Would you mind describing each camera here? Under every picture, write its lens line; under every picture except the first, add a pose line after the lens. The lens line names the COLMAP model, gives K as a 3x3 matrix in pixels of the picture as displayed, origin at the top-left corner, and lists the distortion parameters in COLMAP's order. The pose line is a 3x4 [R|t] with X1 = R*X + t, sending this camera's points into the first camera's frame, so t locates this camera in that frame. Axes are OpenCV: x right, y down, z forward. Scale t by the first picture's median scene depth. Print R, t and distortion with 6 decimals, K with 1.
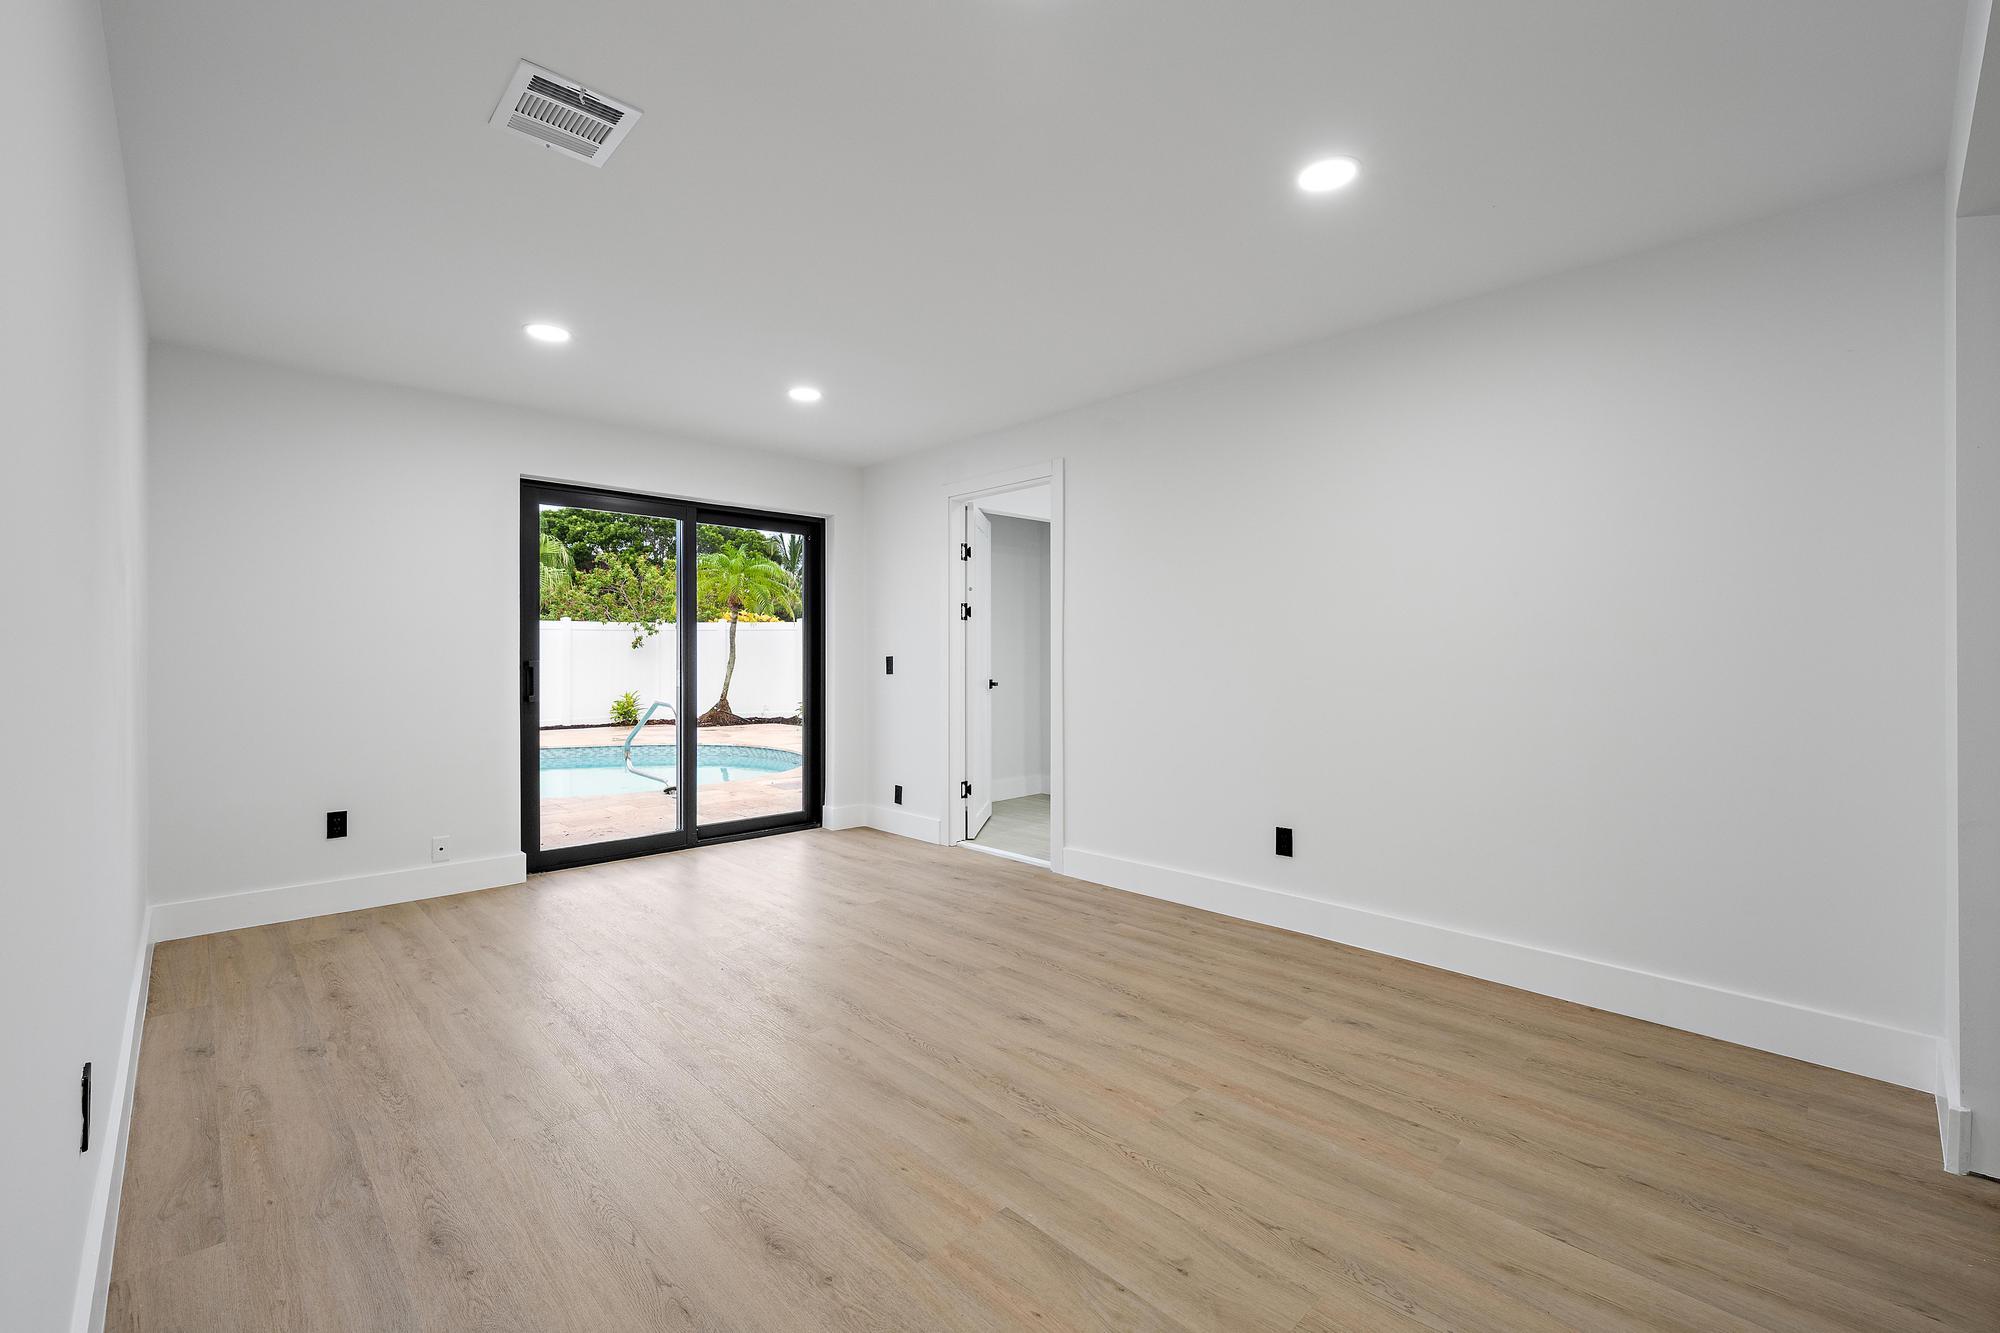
lens RADIAL K [[843.1, 0, 1000.0], [0, 843.1, 666.5], [0, 0, 1]] dist [0.000027, -0.000186]
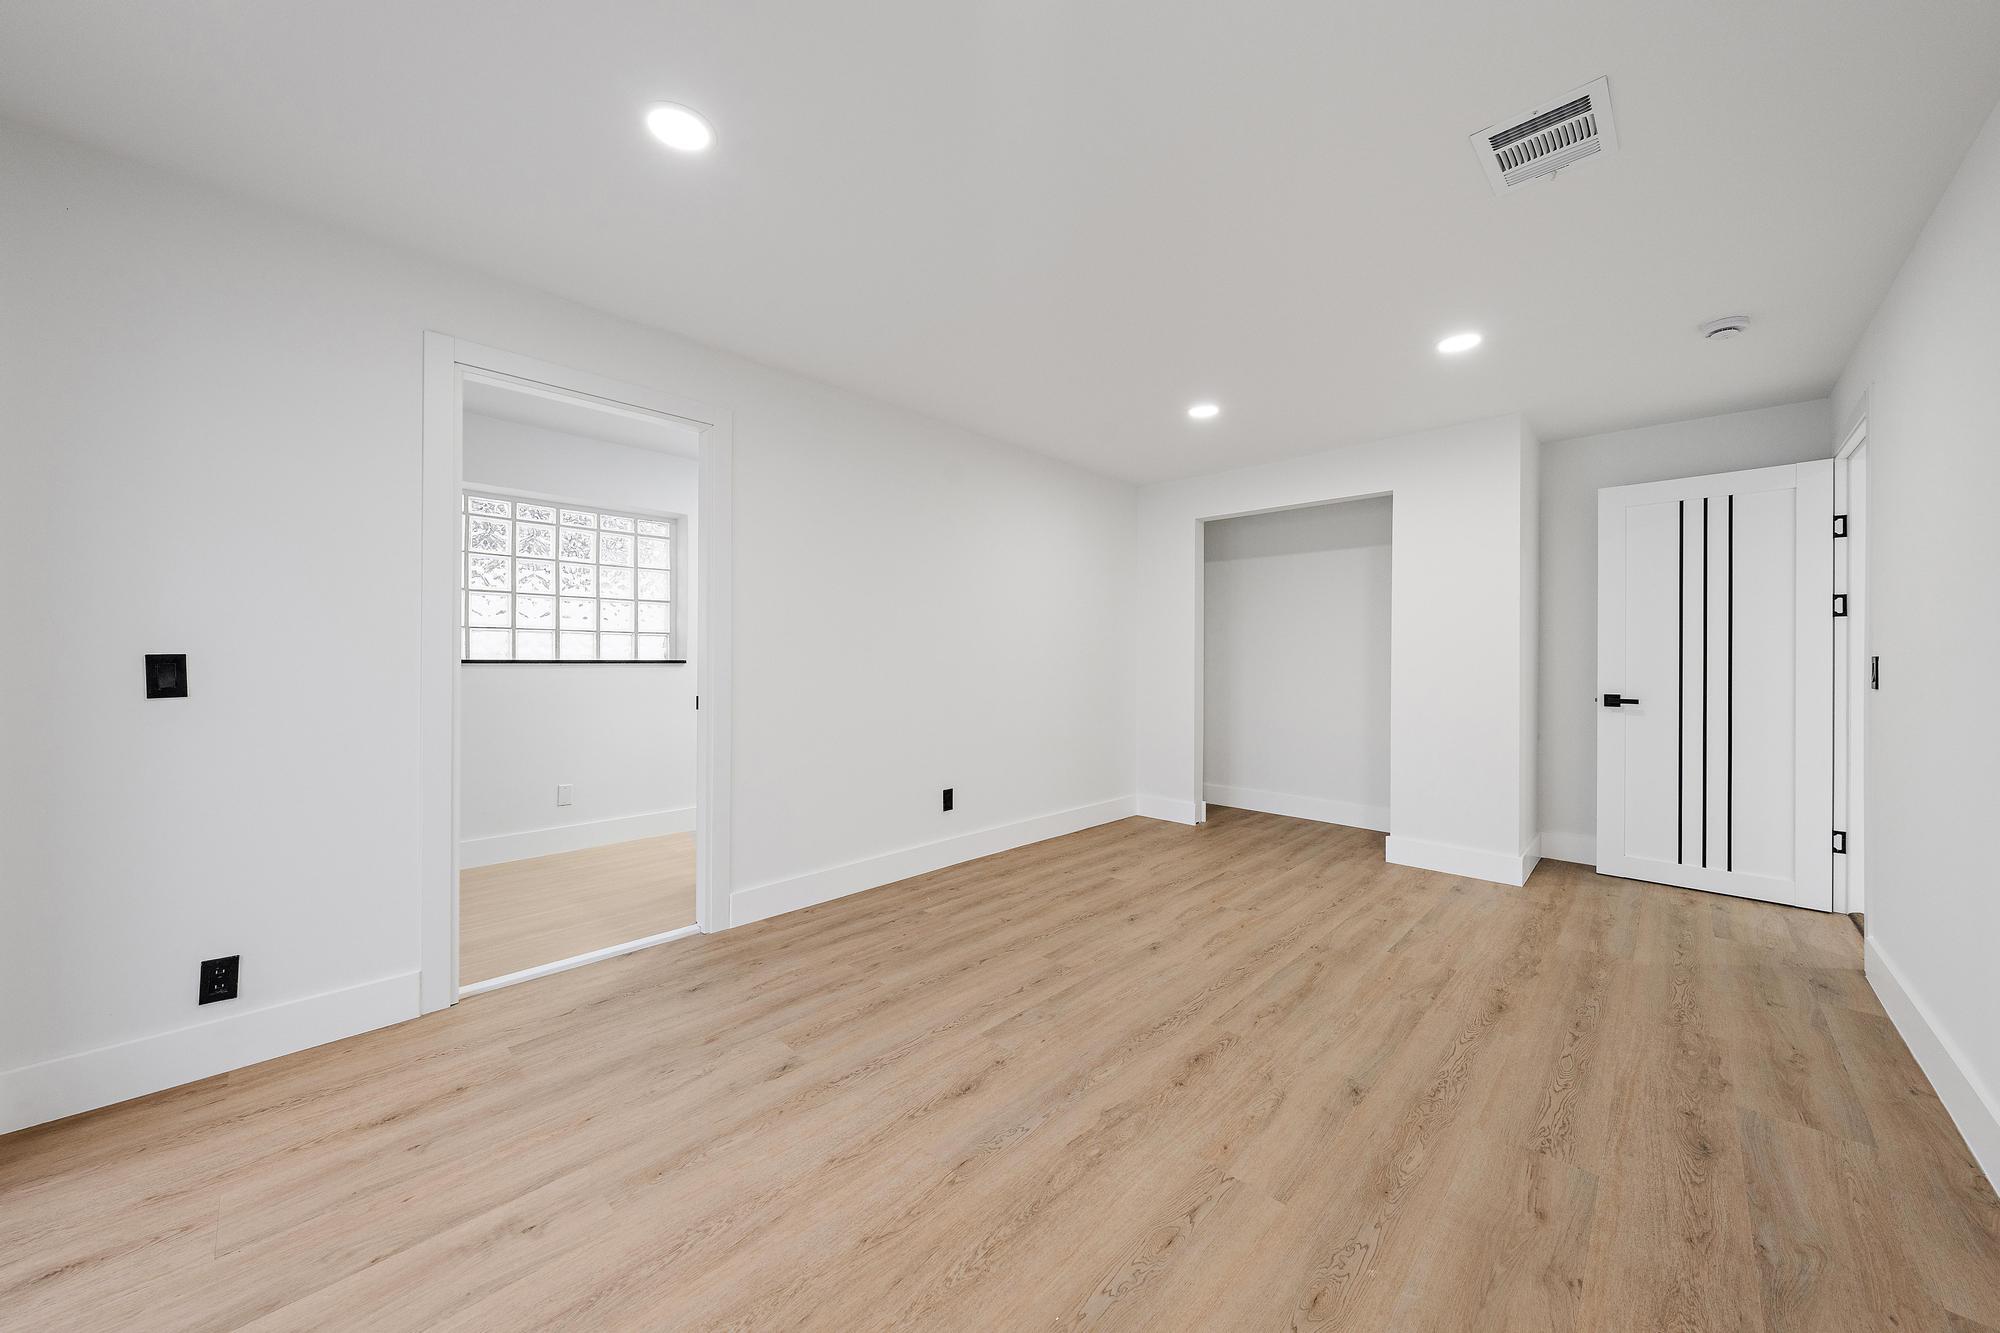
lens RADIAL K [[713.6, 0, 1000.0], [0, 713.6, 666.5], [0, 0, 1]] dist [0.000285, -0.000006]
pose [[-0.045041, -0.011557, 0.998918, -0.938237], [0.007039, 0.999905, 0.011886, -0.014786], [-0.998960, 0.007567, -0.044955, 1.174939]]
